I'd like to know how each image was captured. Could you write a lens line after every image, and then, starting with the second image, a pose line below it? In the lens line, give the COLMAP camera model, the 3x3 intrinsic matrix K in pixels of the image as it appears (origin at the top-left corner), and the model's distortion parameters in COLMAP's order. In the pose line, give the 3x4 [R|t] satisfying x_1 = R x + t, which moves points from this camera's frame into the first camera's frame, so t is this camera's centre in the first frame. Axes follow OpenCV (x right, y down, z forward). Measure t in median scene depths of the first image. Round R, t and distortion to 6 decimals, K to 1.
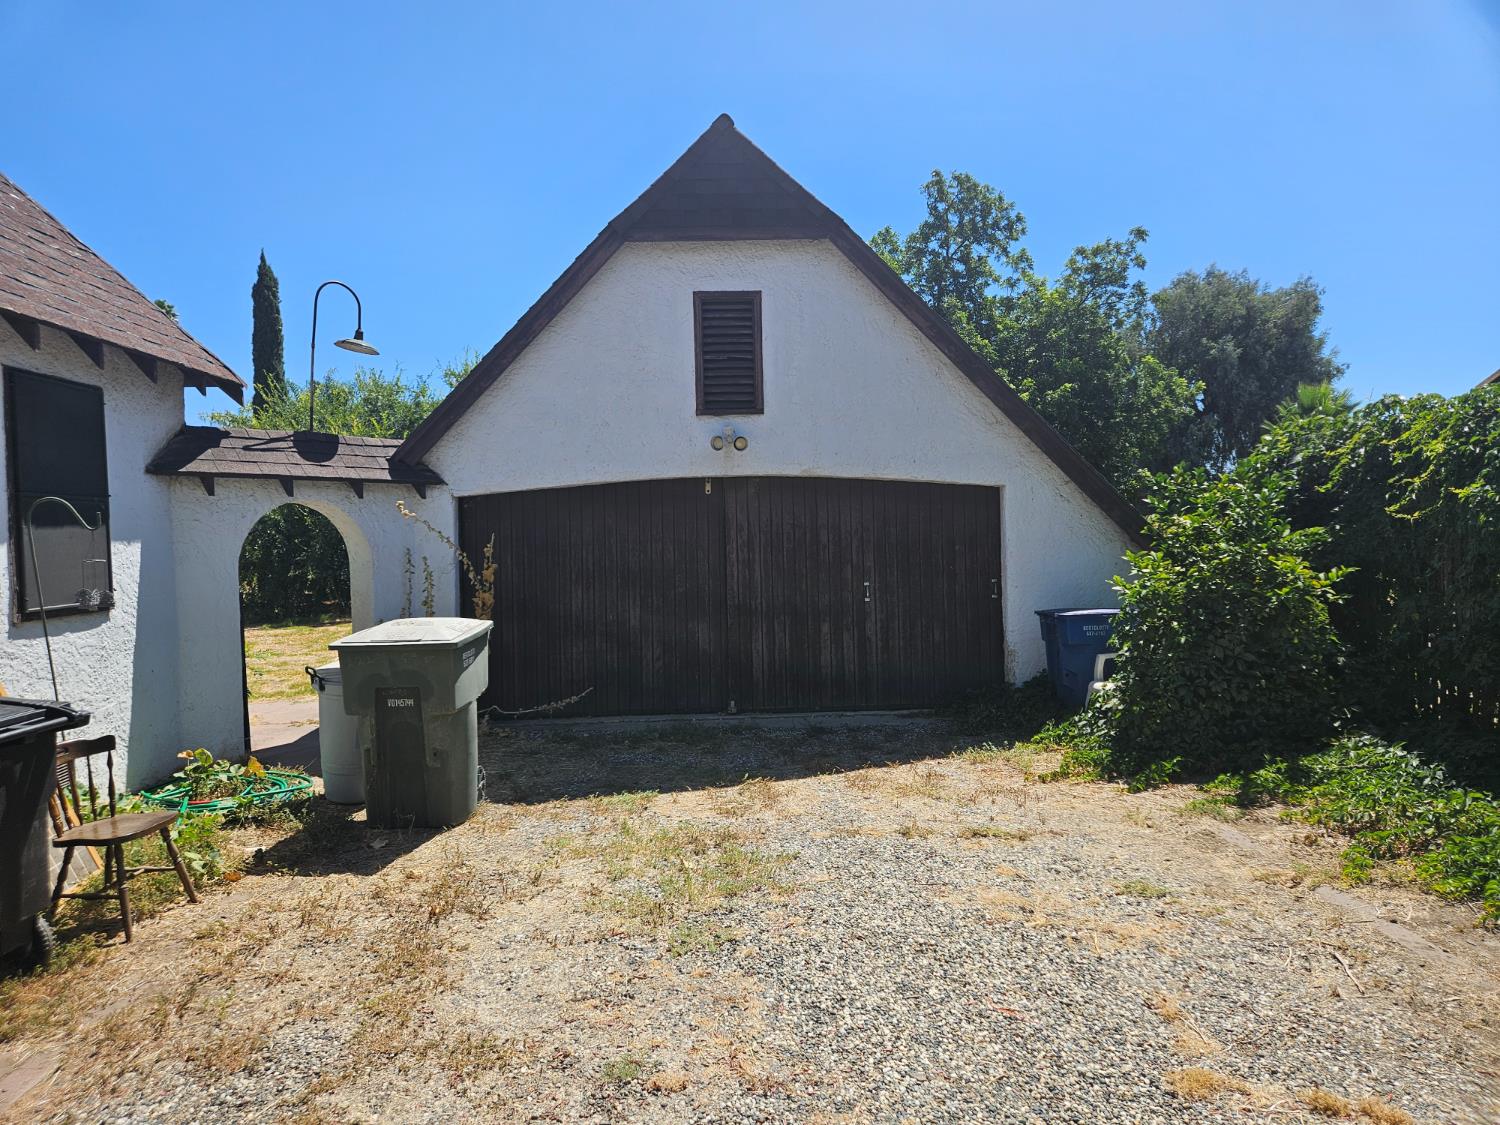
lens RADIAL K [[1006.5, 0, 746.6], [0, 1006.5, 573.9], [0, 0, 1]] dist [0.076971, -0.058176]
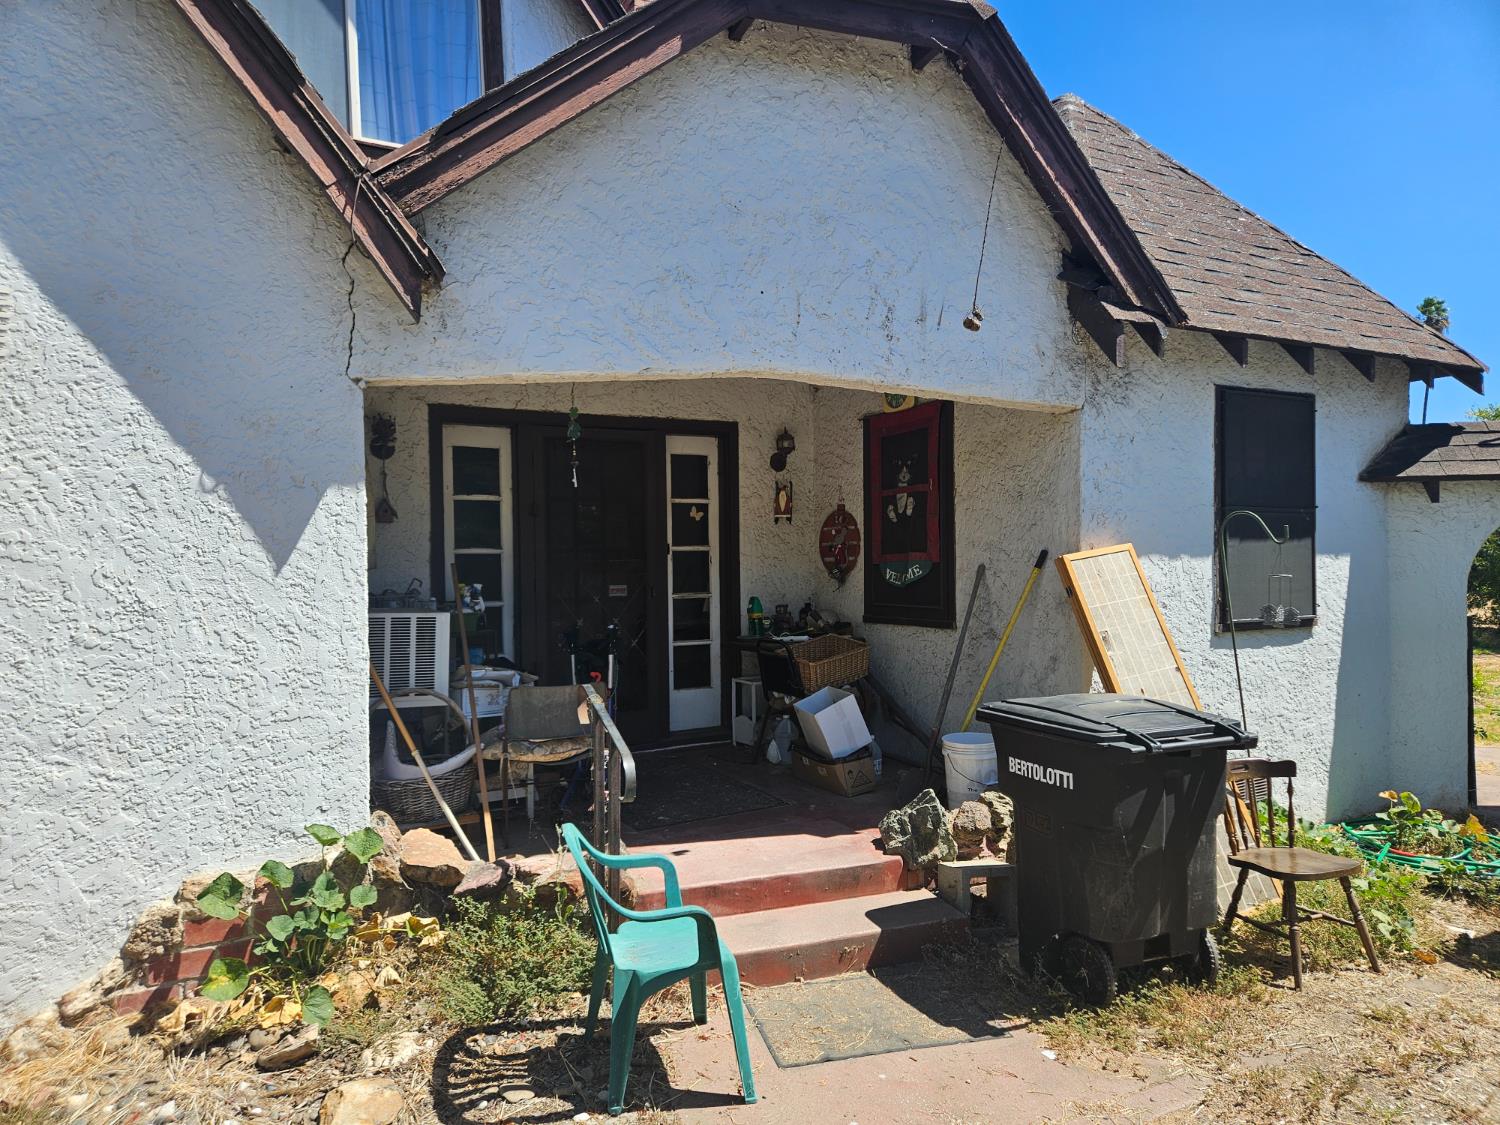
lens RADIAL K [[1006.5, 0, 746.6], [0, 1006.5, 573.9], [0, 0, 1]] dist [0.076971, -0.058176]
pose [[0.452047, 0.028319, -0.891544, -0.009976], [-0.037298, 0.999222, 0.012828, -0.007140], [0.891214, 0.027454, 0.452752, 0.112715]]
